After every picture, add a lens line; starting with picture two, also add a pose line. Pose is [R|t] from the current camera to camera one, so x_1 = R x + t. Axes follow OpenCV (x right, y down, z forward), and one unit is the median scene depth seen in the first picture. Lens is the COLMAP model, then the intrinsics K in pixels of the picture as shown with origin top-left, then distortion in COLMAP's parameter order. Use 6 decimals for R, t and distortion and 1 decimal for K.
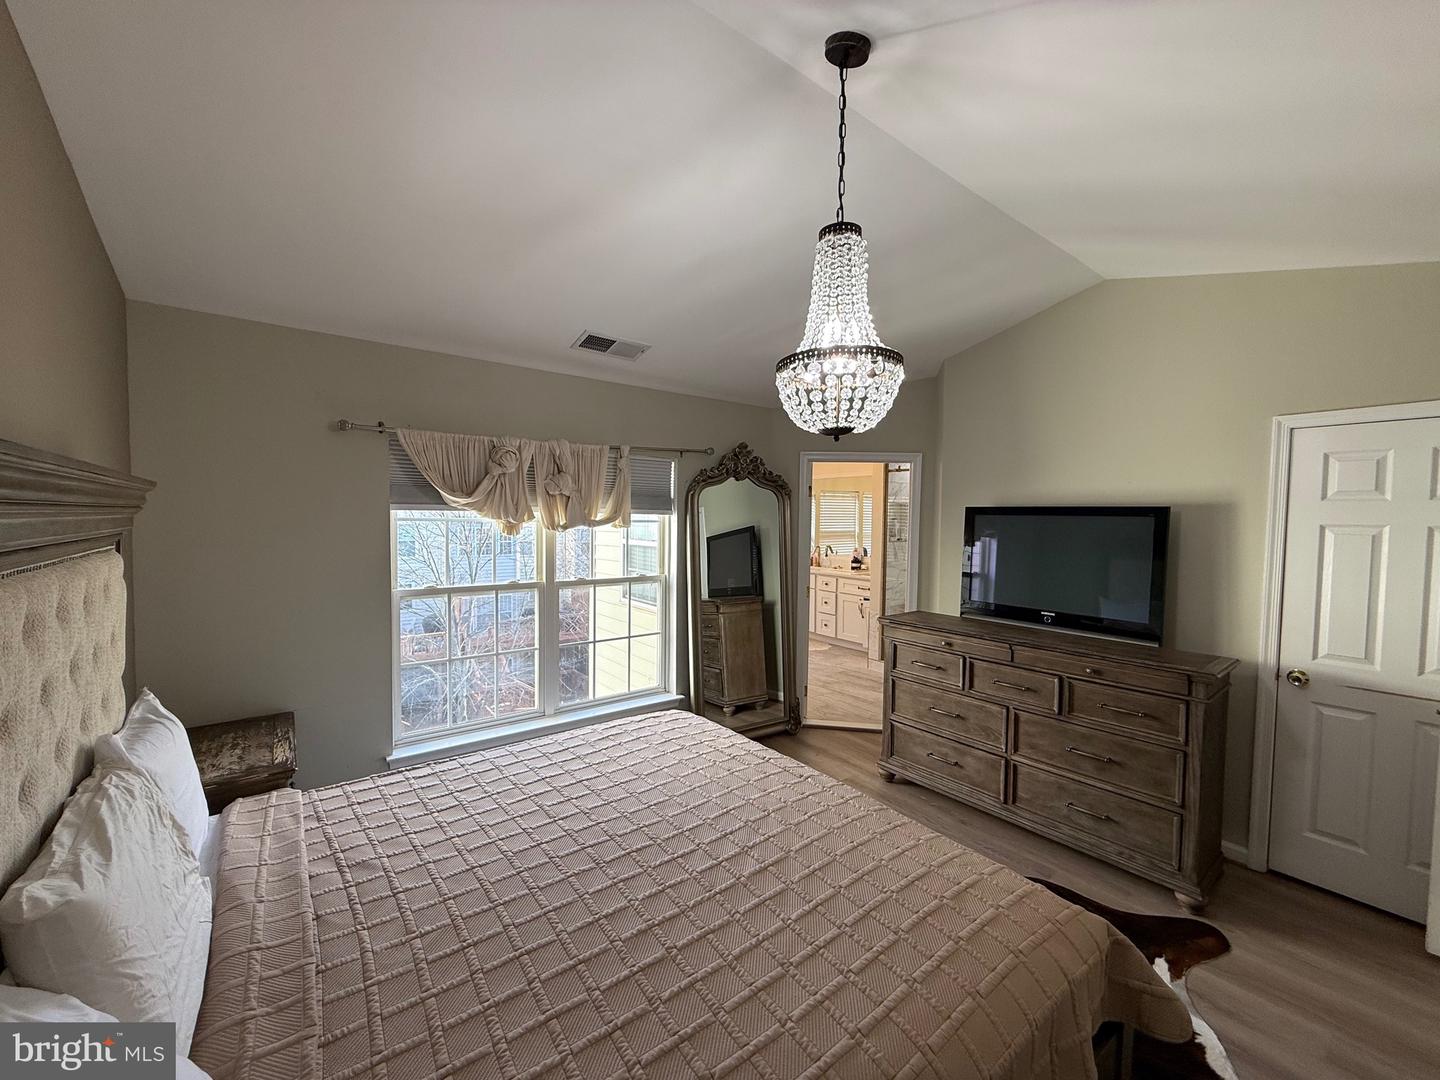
lens RADIAL K [[574.0, 0, 720.4], [0, 574.0, 540.4], [0, 0, 1]] dist [-0.005442, 0.001049]
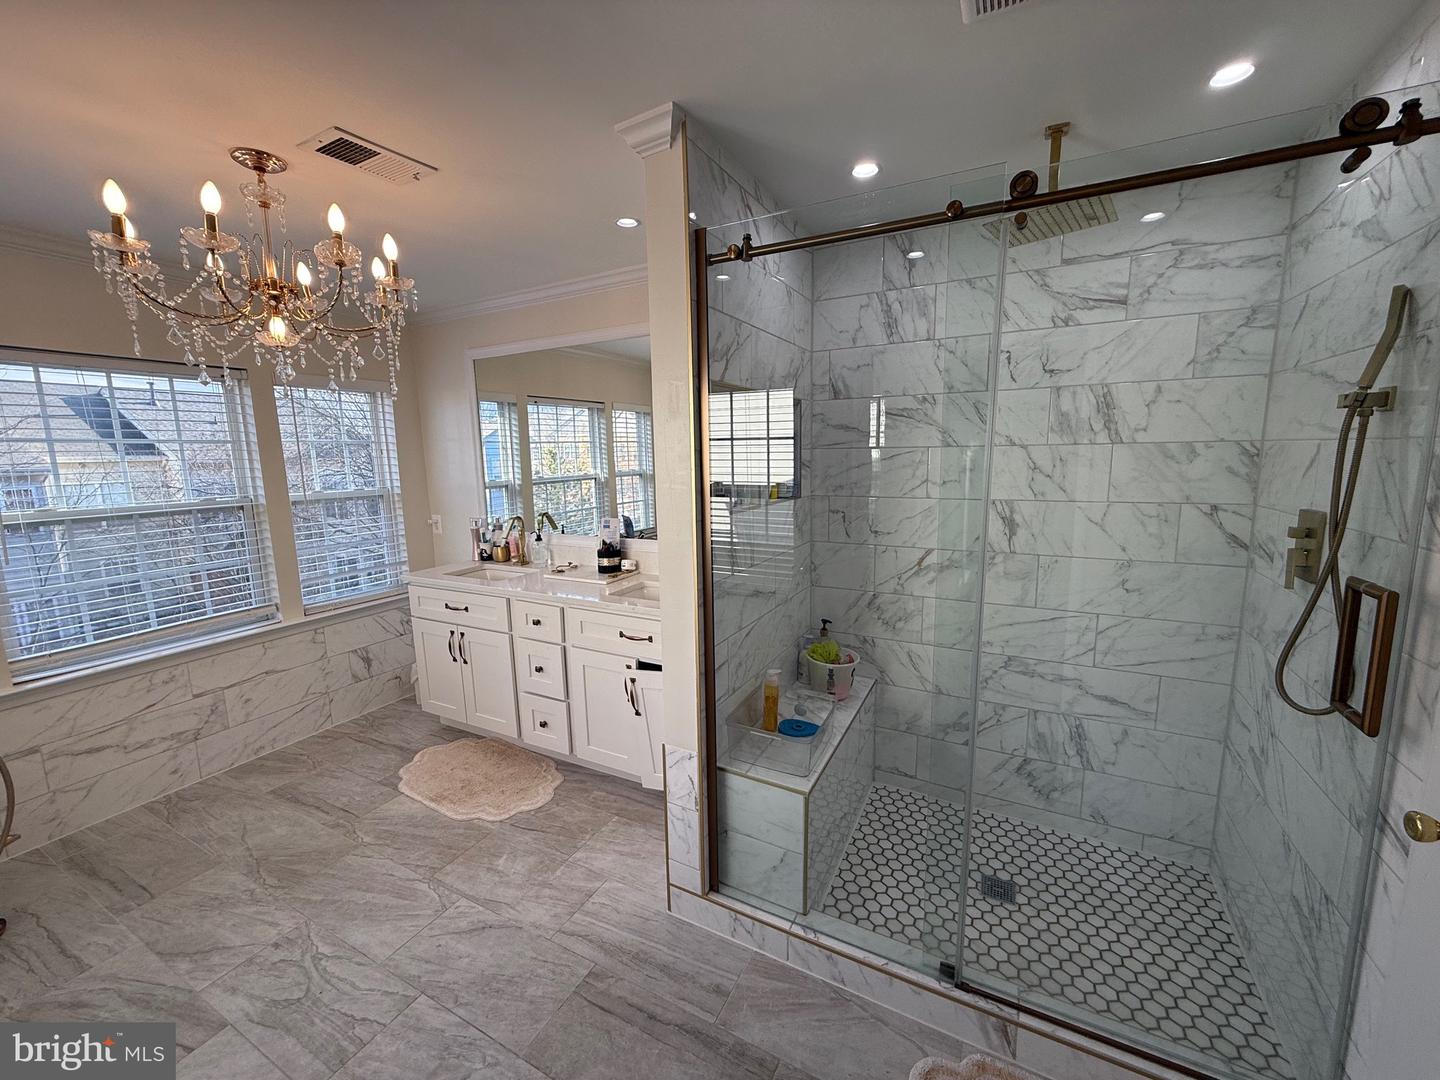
lens RADIAL K [[574.0, 0, 716.5], [0, 574.0, 538.9], [0, 0, 1]] dist [-0.005442, 0.001049]
pose [[0.908703, -0.086582, 0.408366, 0.140793], [0.046251, 0.993113, 0.107643, -0.013689], [-0.414874, -0.078928, 0.906449, 0.600877]]
